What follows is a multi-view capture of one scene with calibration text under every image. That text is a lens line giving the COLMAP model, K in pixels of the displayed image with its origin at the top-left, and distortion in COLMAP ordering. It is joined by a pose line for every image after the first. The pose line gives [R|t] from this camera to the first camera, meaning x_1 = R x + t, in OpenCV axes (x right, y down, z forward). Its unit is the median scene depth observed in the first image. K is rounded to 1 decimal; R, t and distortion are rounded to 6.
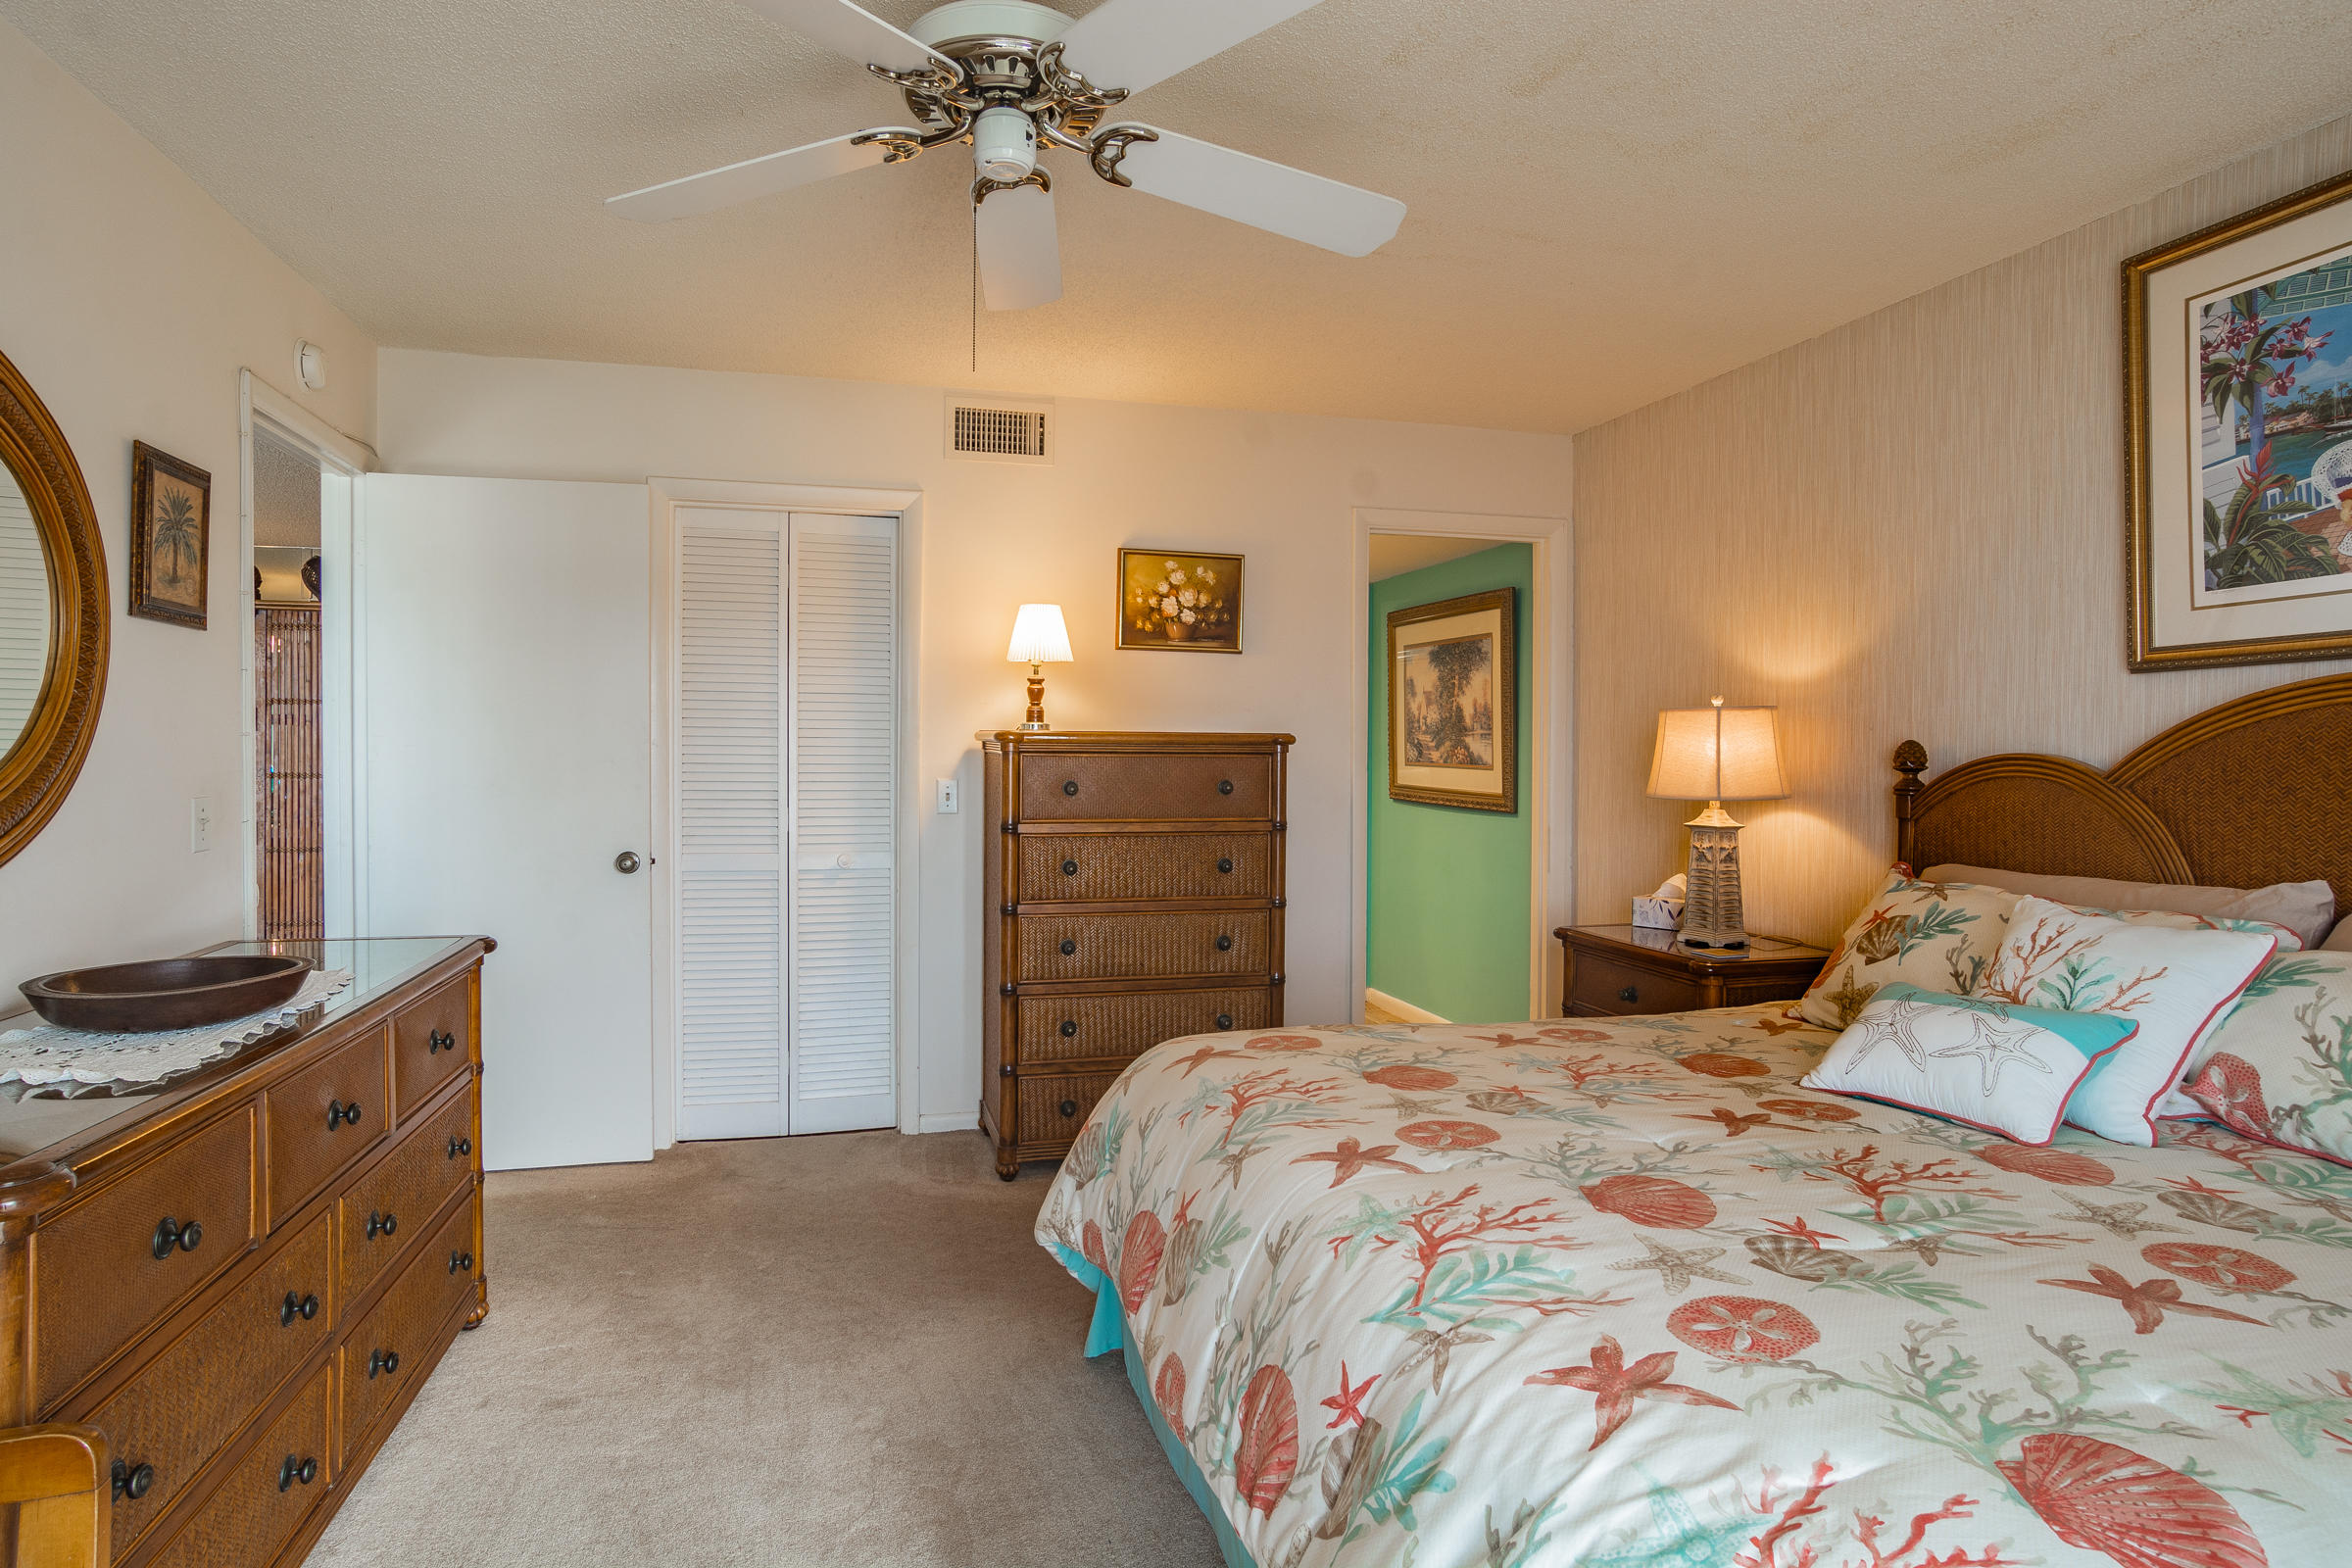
lens RADIAL K [[1314.1, 0, 1163.8], [0, 1314.1, 767.0], [0, 0, 1]] dist [-0.003021, 0.002938]
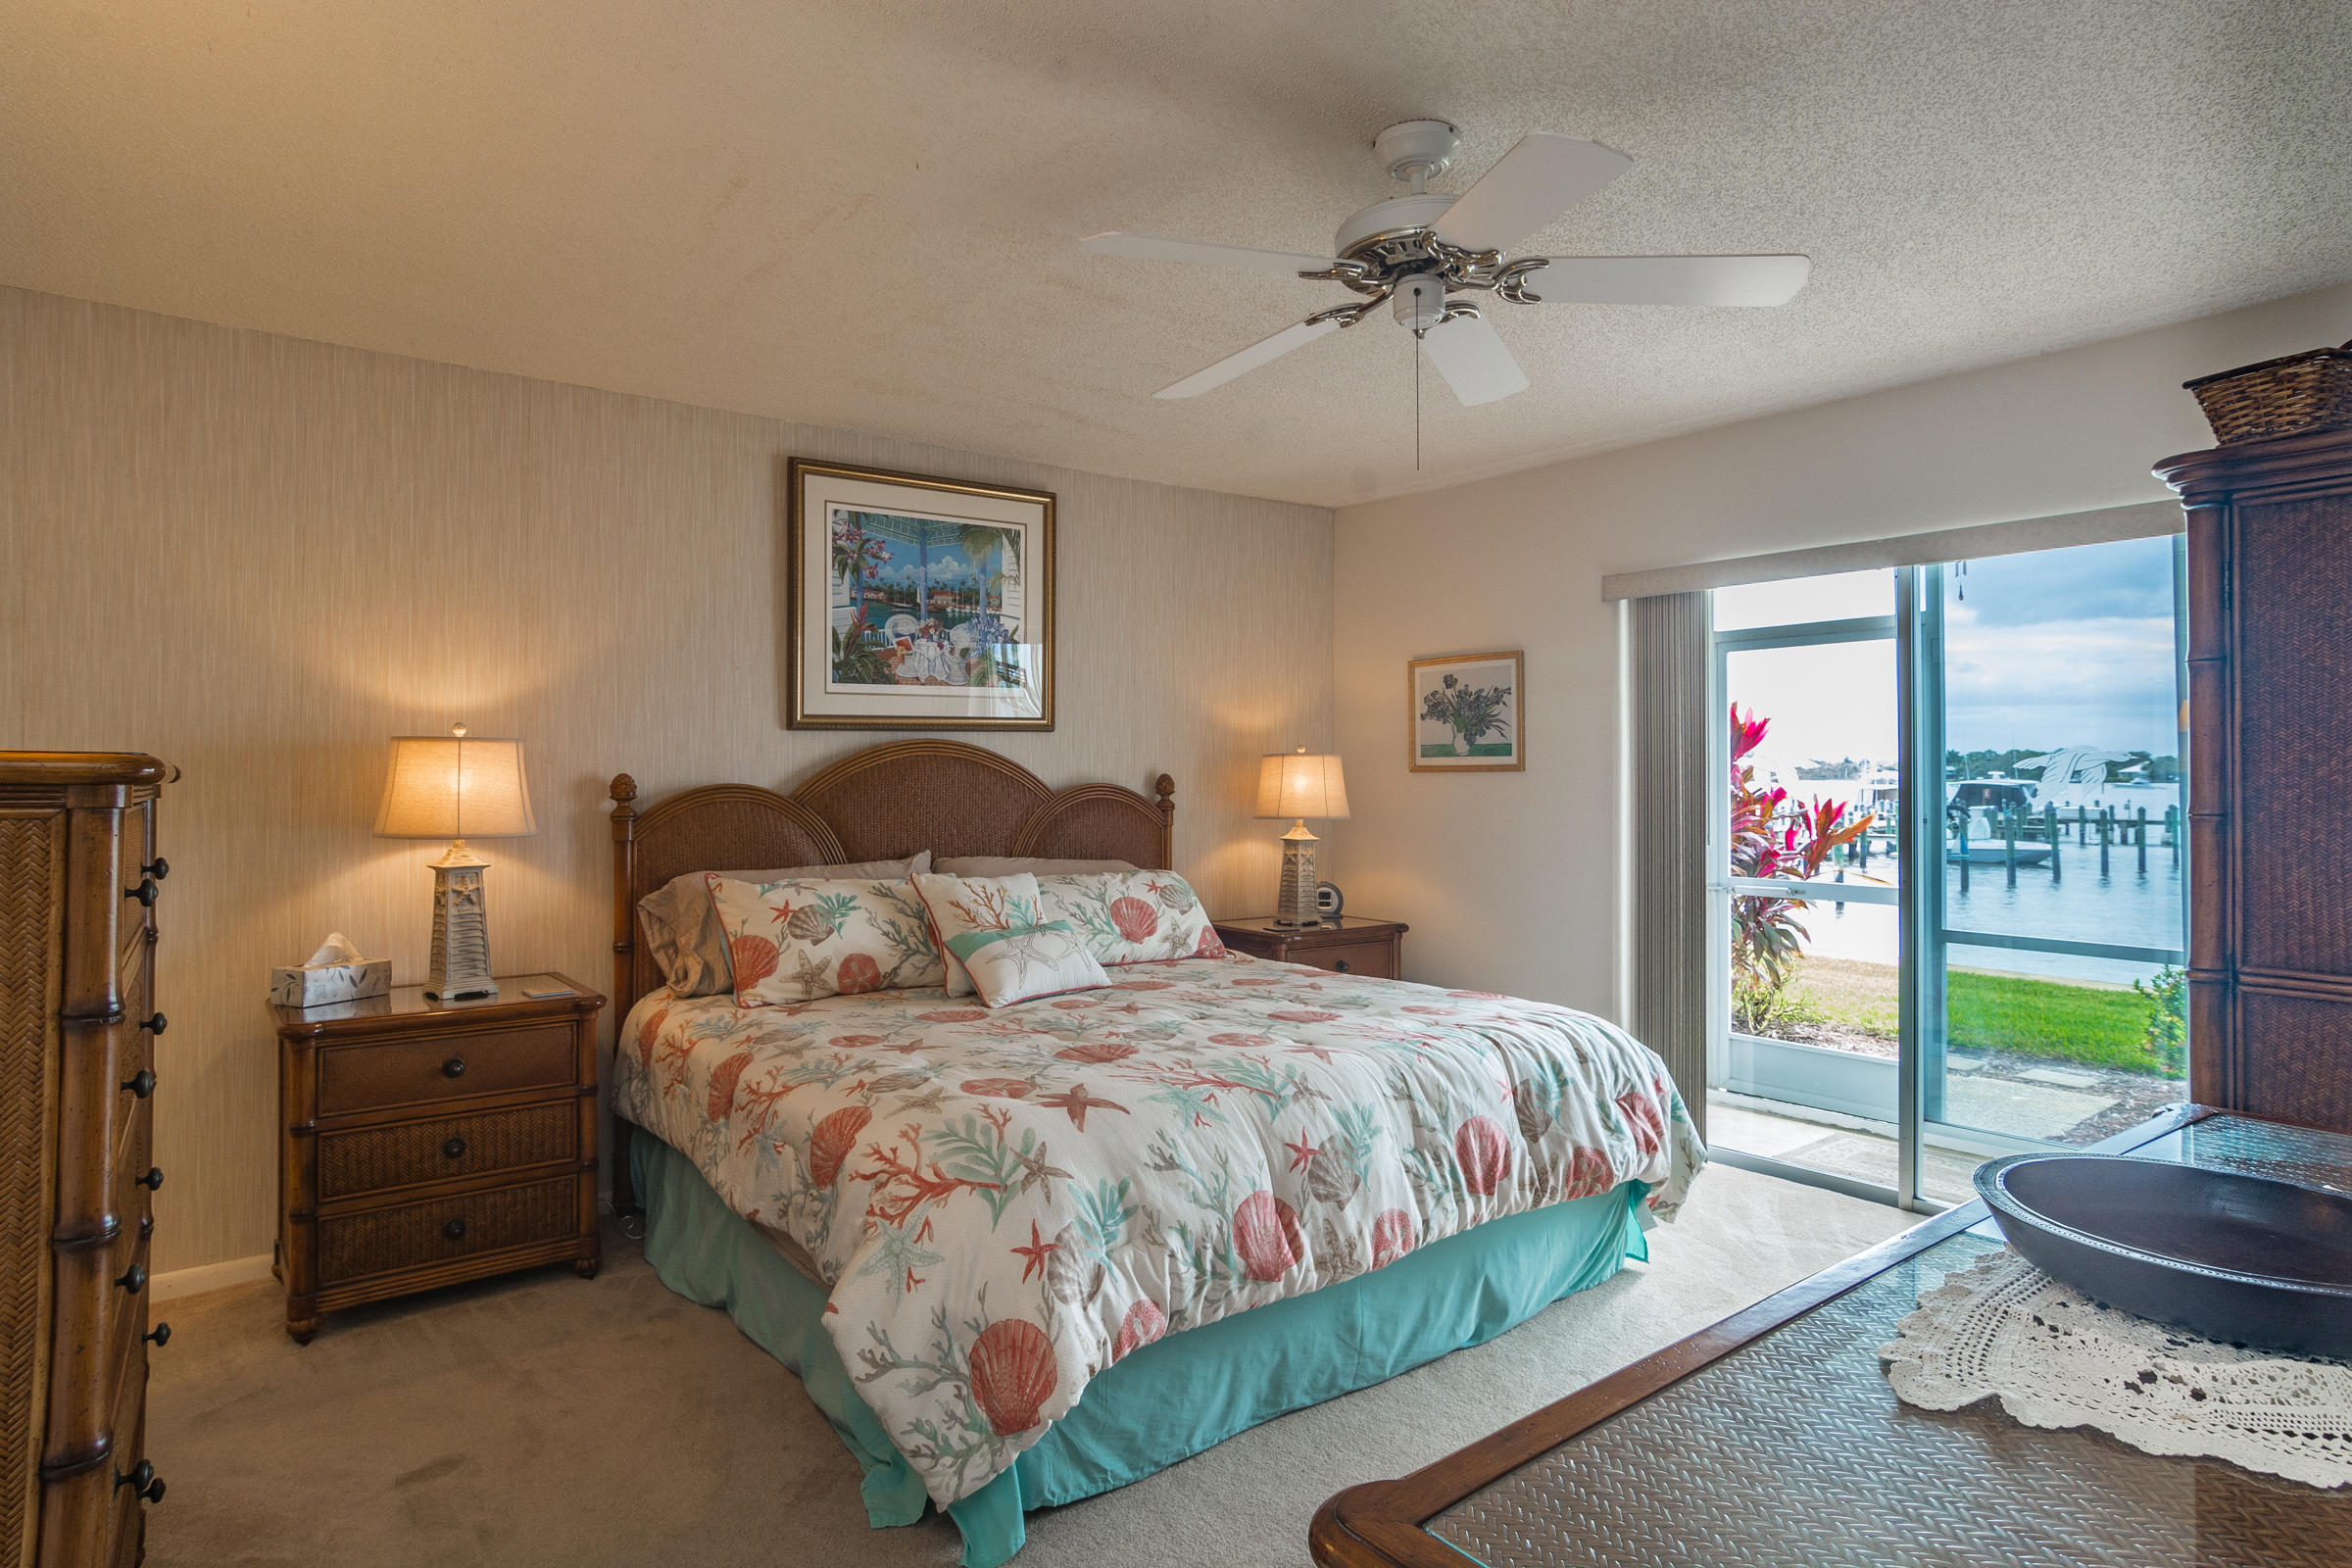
lens RADIAL K [[1314.1, 0, 1163.8], [0, 1314.1, 767.0], [0, 0, 1]] dist [-0.003021, 0.002938]
pose [[-0.409381, 0.000834, 0.912363, -0.851011], [0.012834, 0.999906, 0.004845, -0.032365], [-0.912273, 0.013693, -0.409354, 1.277031]]
